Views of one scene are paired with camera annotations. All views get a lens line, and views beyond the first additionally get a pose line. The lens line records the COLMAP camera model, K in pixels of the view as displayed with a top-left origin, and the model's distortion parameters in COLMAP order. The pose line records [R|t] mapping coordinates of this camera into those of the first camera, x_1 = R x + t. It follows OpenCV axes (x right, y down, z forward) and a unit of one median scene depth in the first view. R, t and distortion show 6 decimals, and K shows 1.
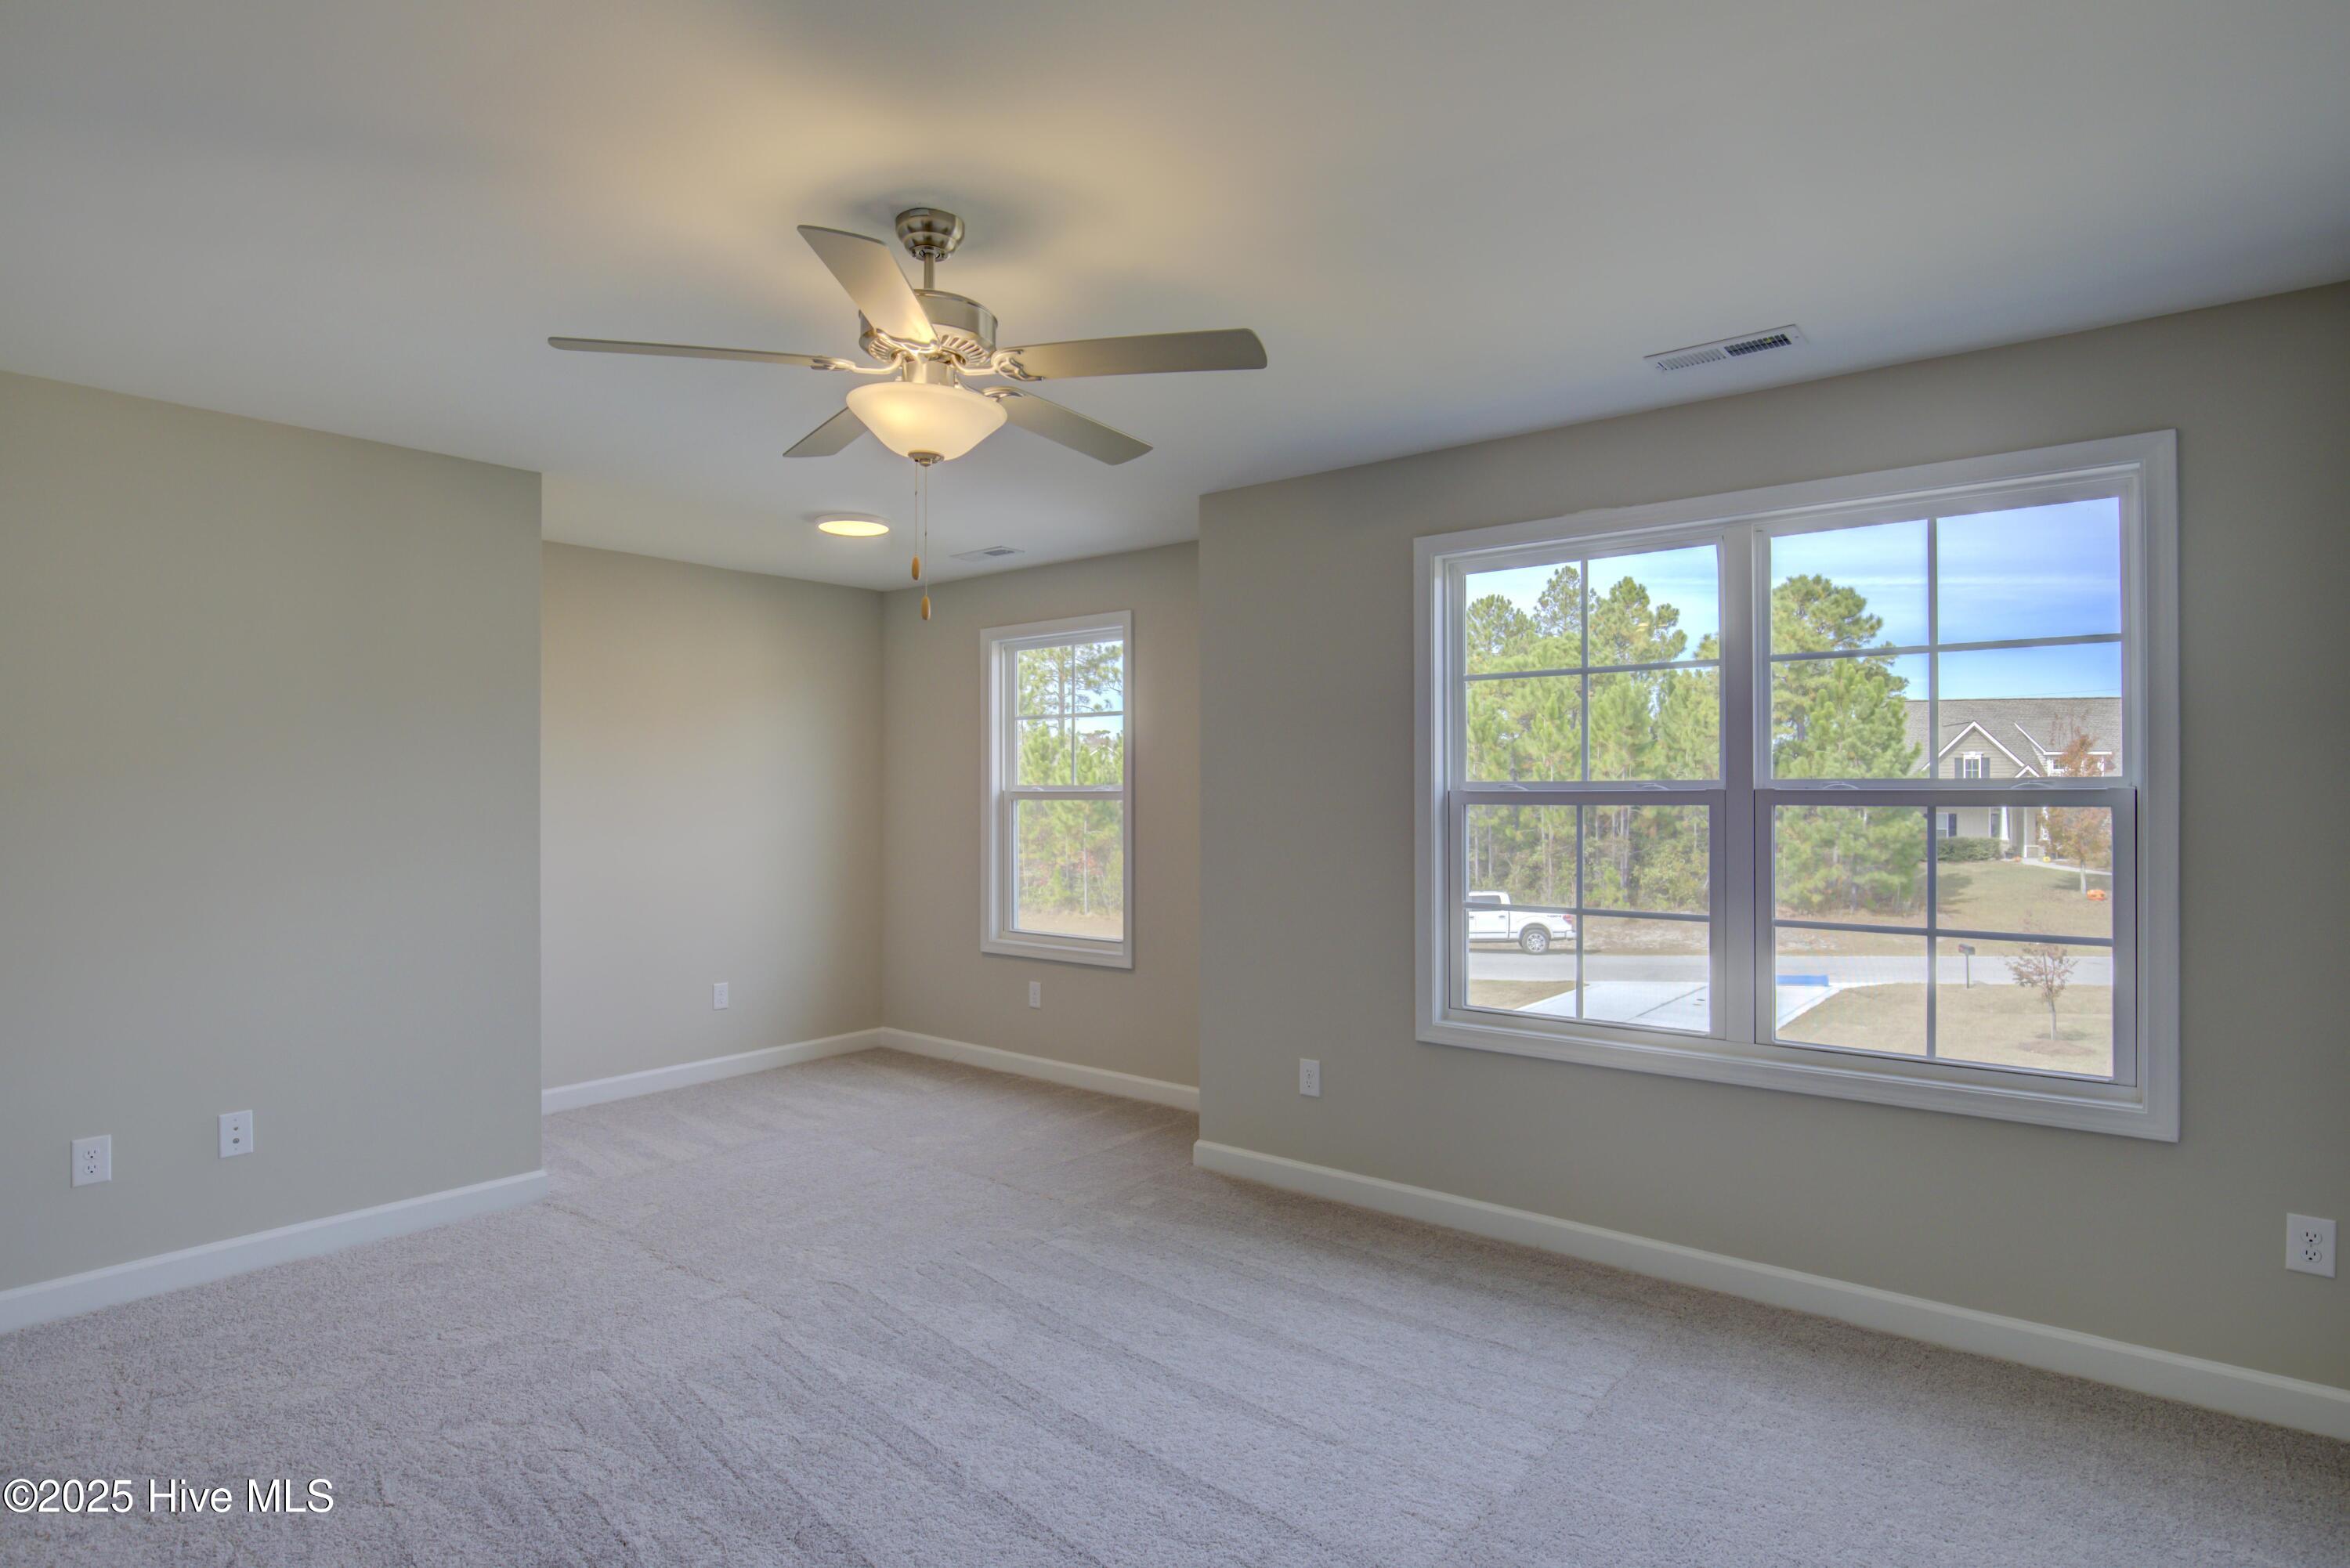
lens RADIAL K [[1252.0, 0, 1175.0], [0, 1252.0, 784.0], [0, 0, 1]] dist [0.001394, 0.000005]
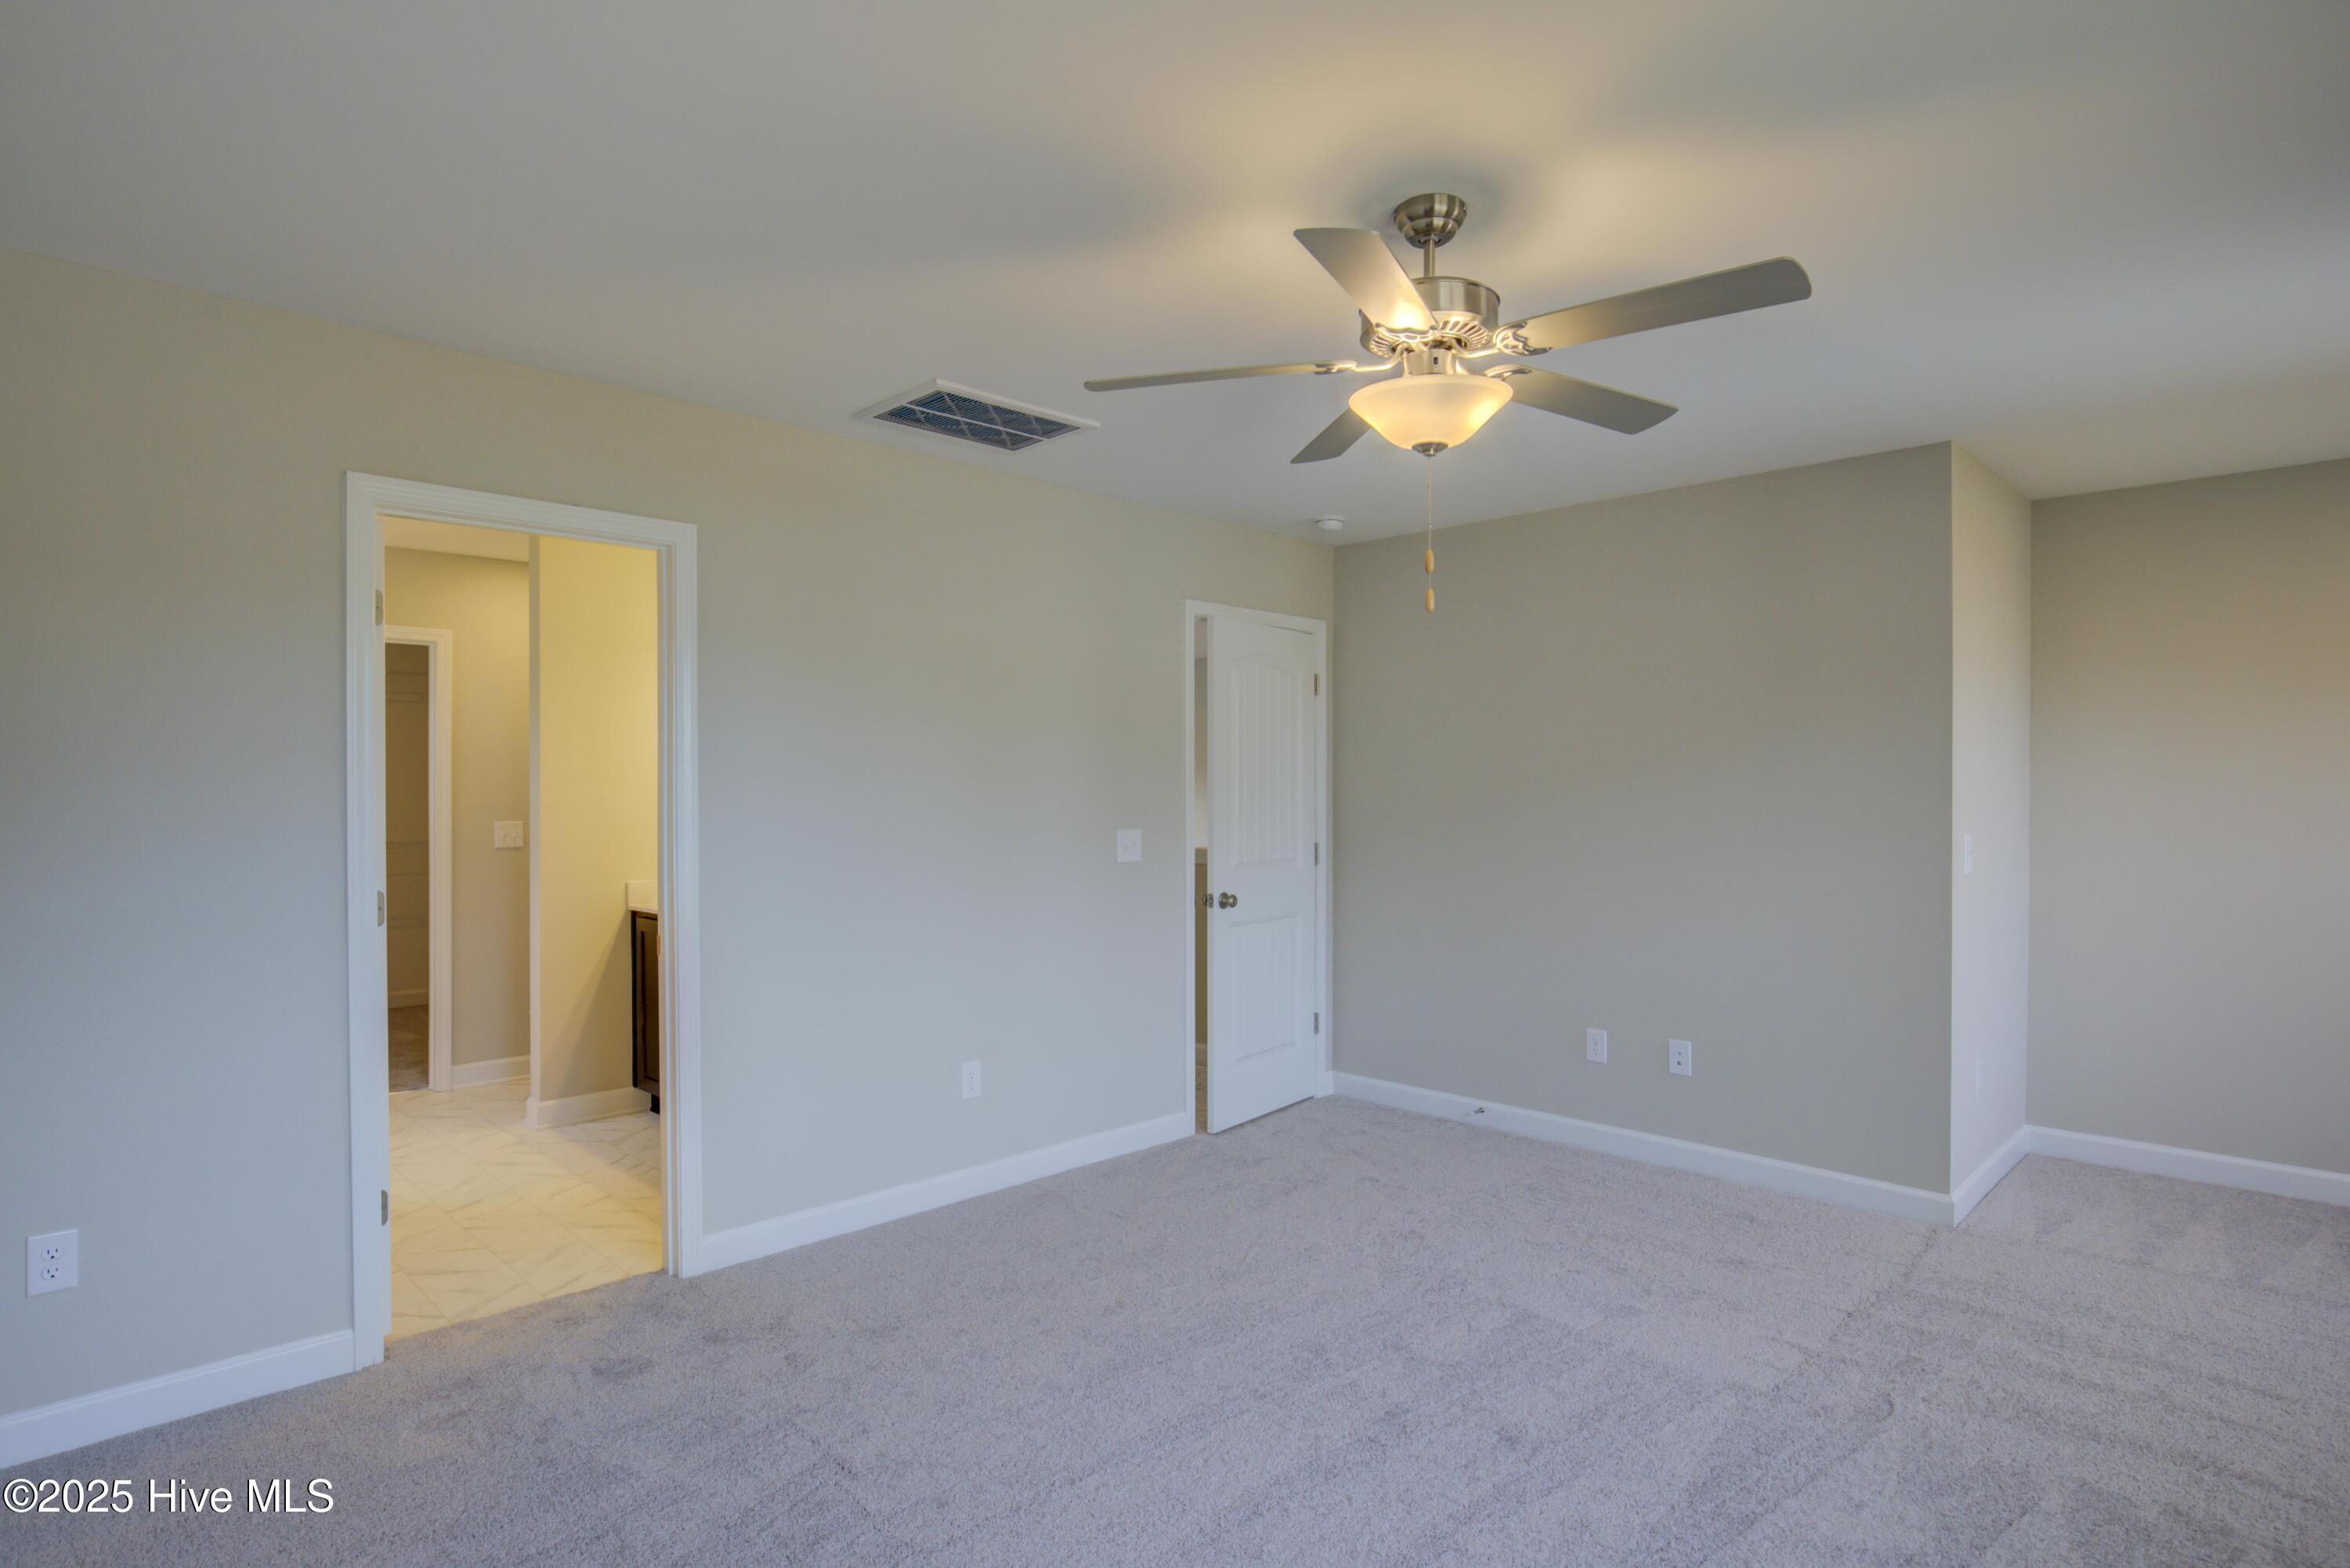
lens RADIAL K [[1252.0, 0, 1175.0], [0, 1252.0, 784.0], [0, 0, 1]] dist [0.001394, 0.000005]
pose [[-0.102902, -0.002203, -0.994689, 0.649104], [0.007899, 0.999964, -0.003032, 0.004396], [0.994660, -0.008169, -0.102881, 0.726057]]
